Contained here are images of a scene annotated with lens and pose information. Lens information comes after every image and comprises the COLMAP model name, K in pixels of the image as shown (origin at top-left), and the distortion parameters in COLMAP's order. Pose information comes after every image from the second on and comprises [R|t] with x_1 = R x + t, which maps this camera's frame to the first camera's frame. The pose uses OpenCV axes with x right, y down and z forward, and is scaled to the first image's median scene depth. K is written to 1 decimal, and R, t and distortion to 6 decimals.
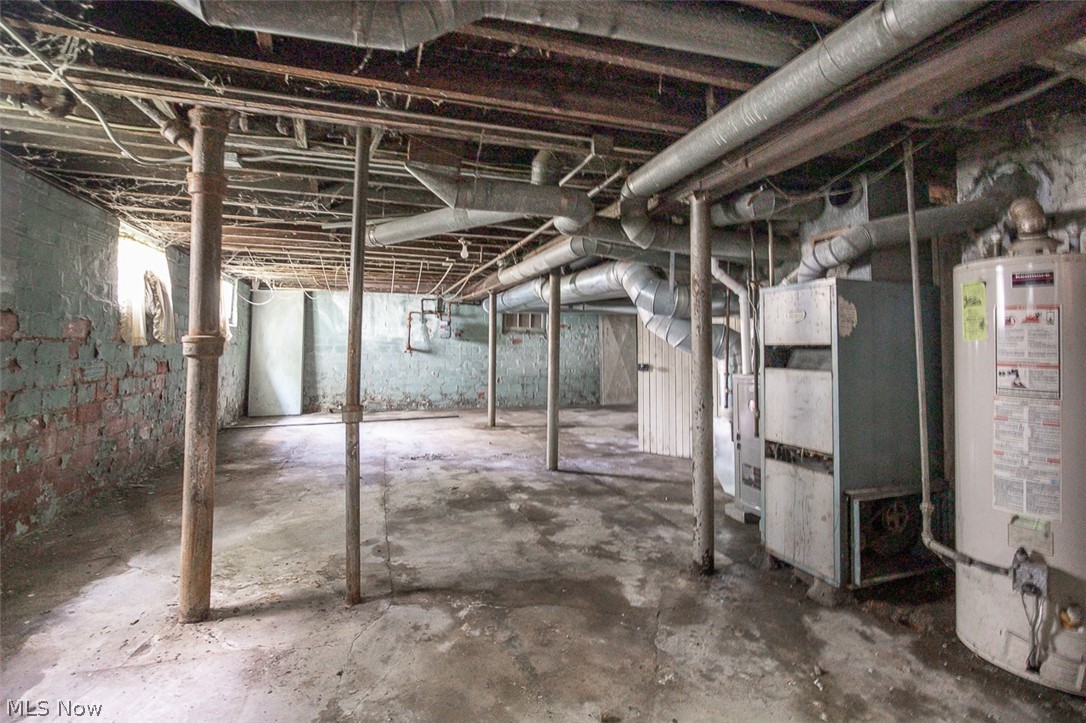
lens RADIAL K [[498.9, 0, 536.2], [0, 498.9, 358.1], [0, 0, 1]] dist [-0.015165, 0.006007]
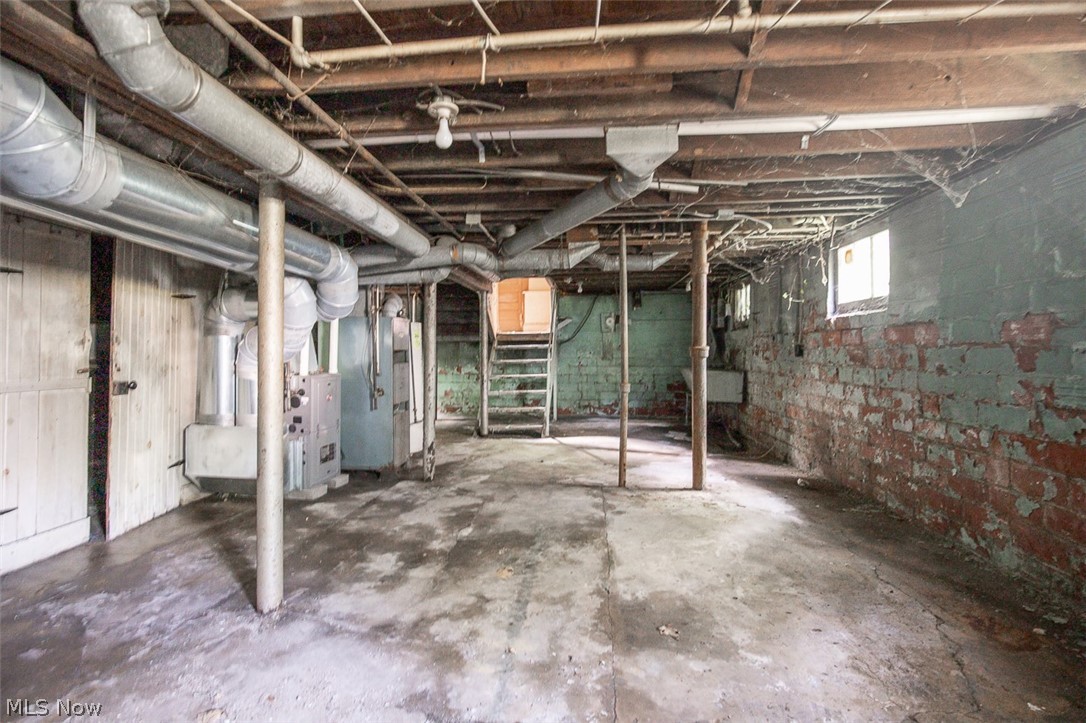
lens RADIAL K [[498.9, 0, 540.2], [0, 498.9, 354.2], [0, 0, 1]] dist [-0.015165, 0.006007]
pose [[-0.914757, -0.005272, 0.403969, -0.544626], [0.005713, 0.999646, 0.025983, -0.041568], [-0.403963, 0.026076, -0.914403, 1.830142]]
